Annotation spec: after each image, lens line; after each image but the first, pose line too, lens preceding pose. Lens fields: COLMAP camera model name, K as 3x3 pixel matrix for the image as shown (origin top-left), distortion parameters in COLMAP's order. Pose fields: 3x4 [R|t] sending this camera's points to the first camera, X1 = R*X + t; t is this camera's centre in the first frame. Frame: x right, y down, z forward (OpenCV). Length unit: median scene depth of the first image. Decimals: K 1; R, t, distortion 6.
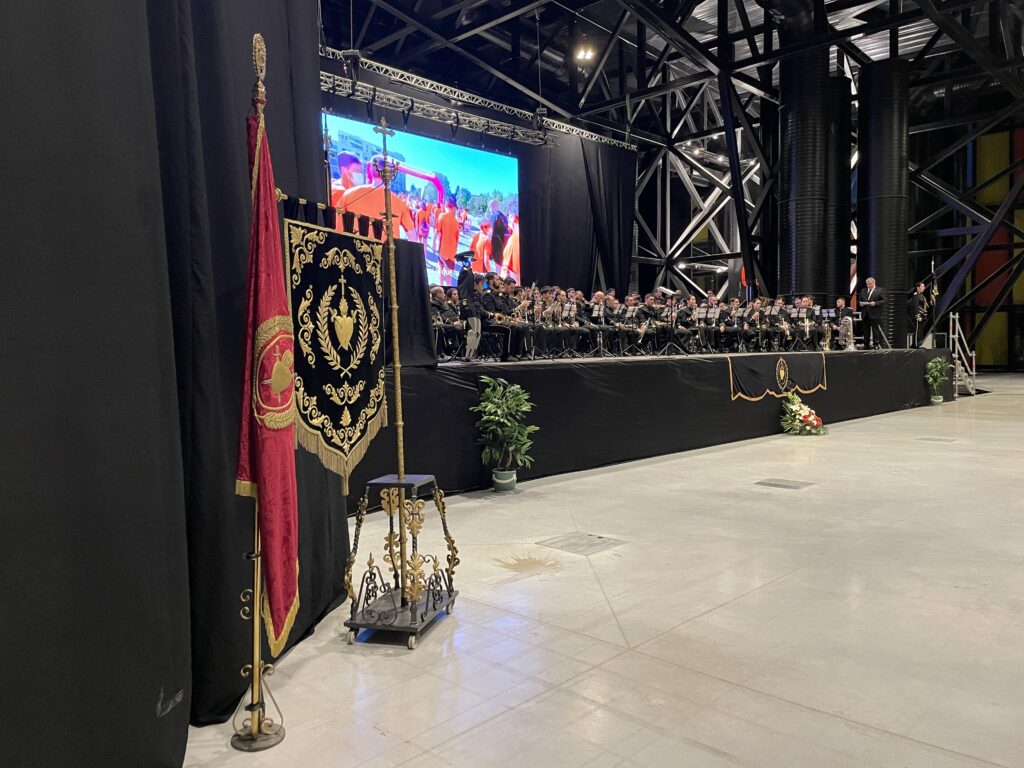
lens RADIAL K [[768.7, 0, 512.0], [0, 768.7, 384.0], [0, 0, 1]] dist [0.090707, -0.104607]
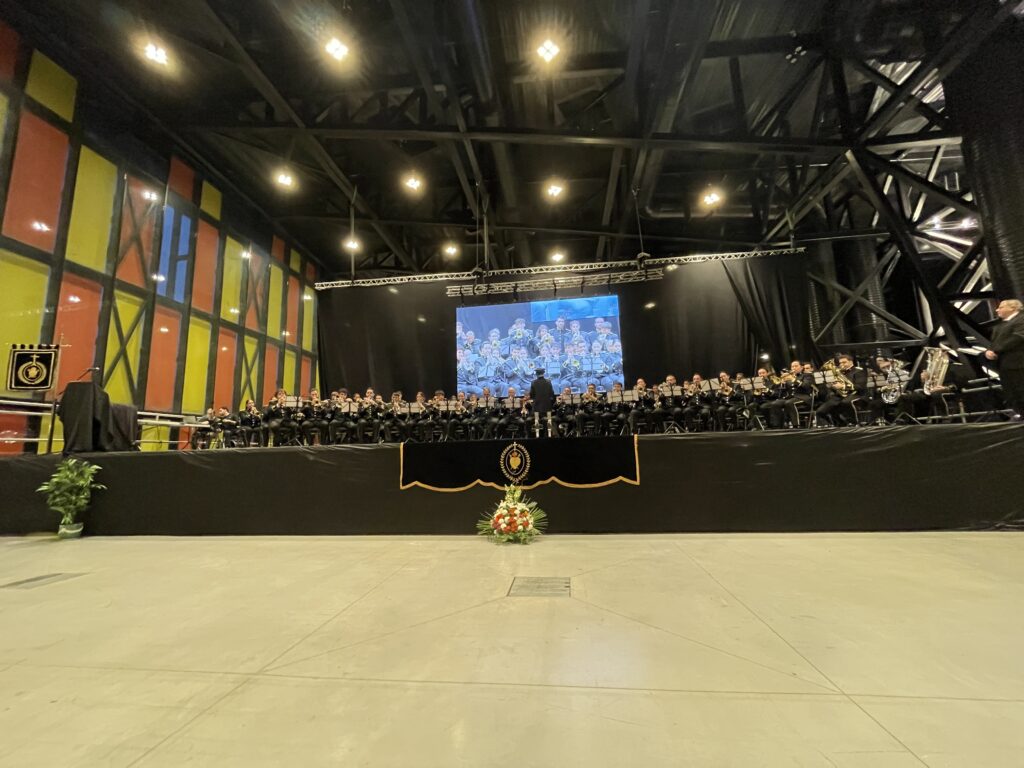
lens RADIAL K [[418.8, 0, 510.8], [0, 418.8, 387.5], [0, 0, 1]] dist [0.000052, 0.000052]
pose [[0.605161, -0.125772, -0.786105, 0.453360], [-0.016037, 0.985315, -0.169990, -0.009780], [0.795941, 0.115479, 0.594257, 0.455028]]
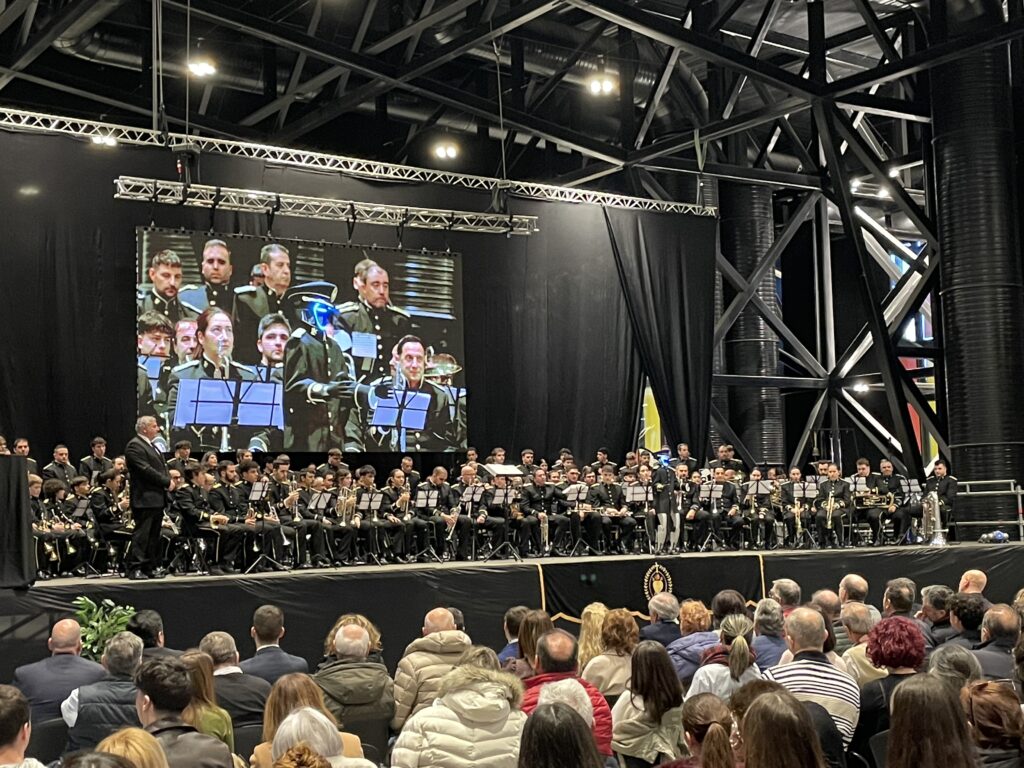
lens RADIAL K [[1556.7, 0, 512.0], [0, 1556.7, 384.0], [0, 0, 1]] dist [0.092611, 0.009784]
pose [[0.978147, -0.029360, -0.205832, 0.329428], [0.001785, 0.991129, -0.132891, -0.004840], [0.207907, 0.129619, 0.969522, -0.283946]]
